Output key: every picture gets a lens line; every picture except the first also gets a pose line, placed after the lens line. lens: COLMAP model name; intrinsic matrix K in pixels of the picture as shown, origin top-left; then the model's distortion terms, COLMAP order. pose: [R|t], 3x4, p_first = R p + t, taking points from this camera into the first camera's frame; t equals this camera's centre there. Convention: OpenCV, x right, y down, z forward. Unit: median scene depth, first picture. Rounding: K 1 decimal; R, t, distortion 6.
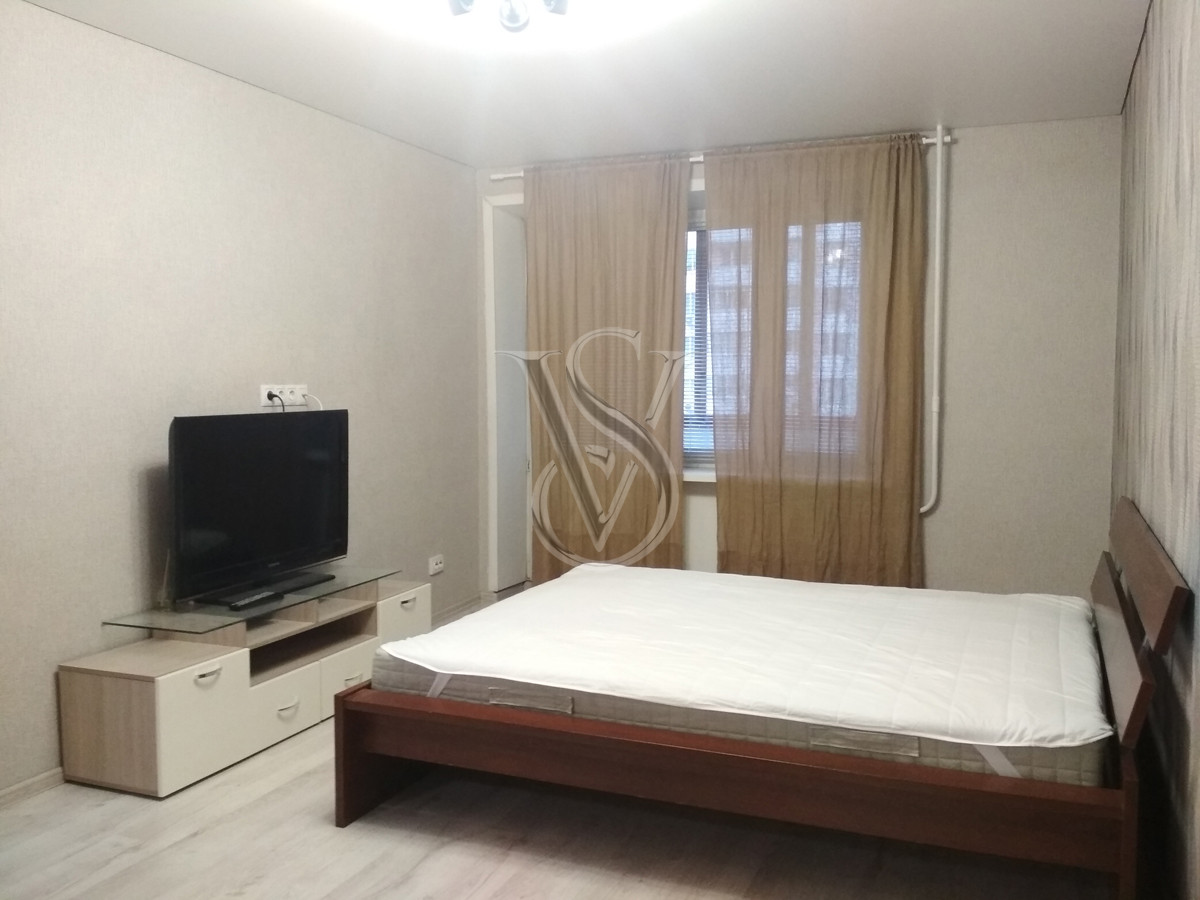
lens RADIAL K [[1074.8, 0, 600.0], [0, 1074.8, 450.0], [0, 0, 1]] dist [0.081127, -0.163806]
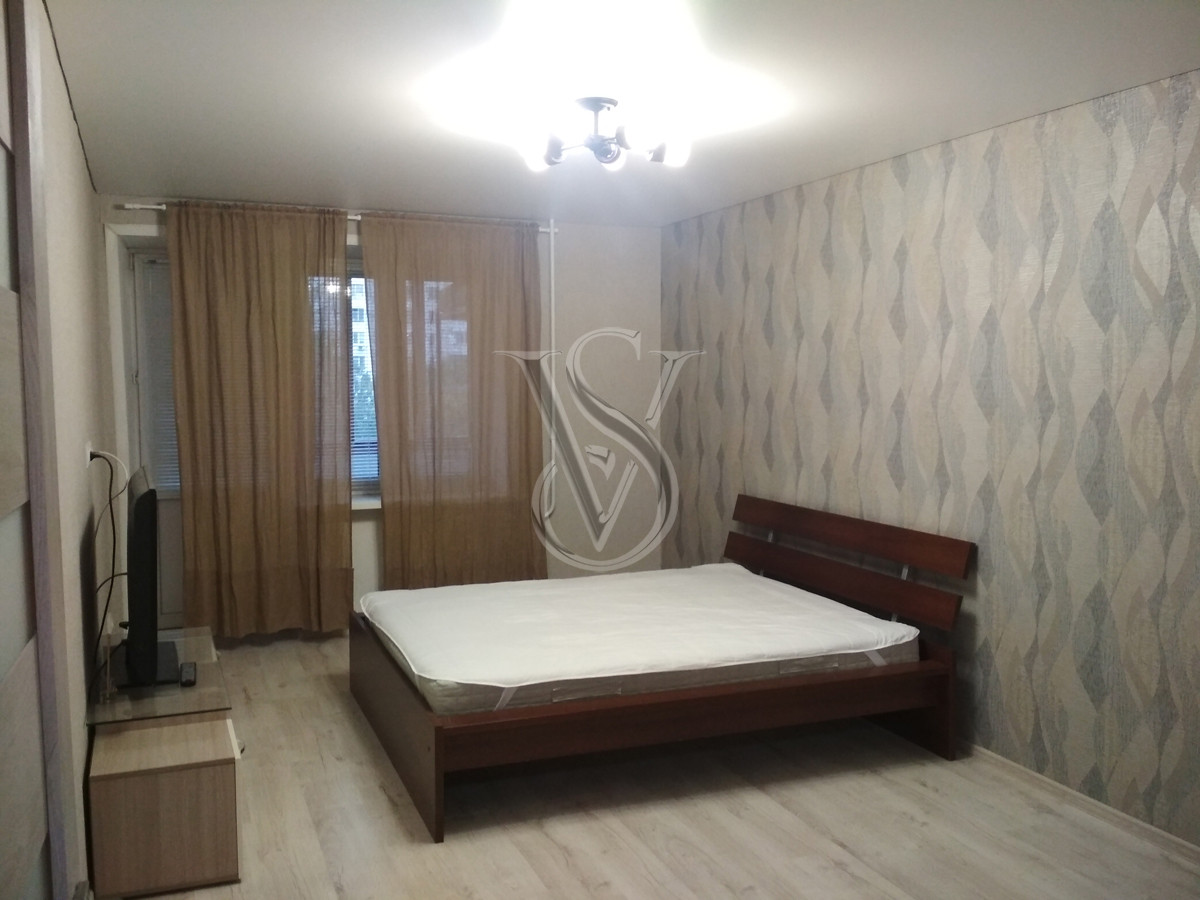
lens RADIAL K [[1074.8, 0, 600.0], [0, 1074.8, 450.0], [0, 0, 1]] dist [0.081127, -0.163806]
pose [[0.710642, -0.047667, 0.701937, -0.934663], [0.046081, 0.998713, 0.021168, -0.079496], [-0.702043, 0.017303, 0.711925, 0.077128]]
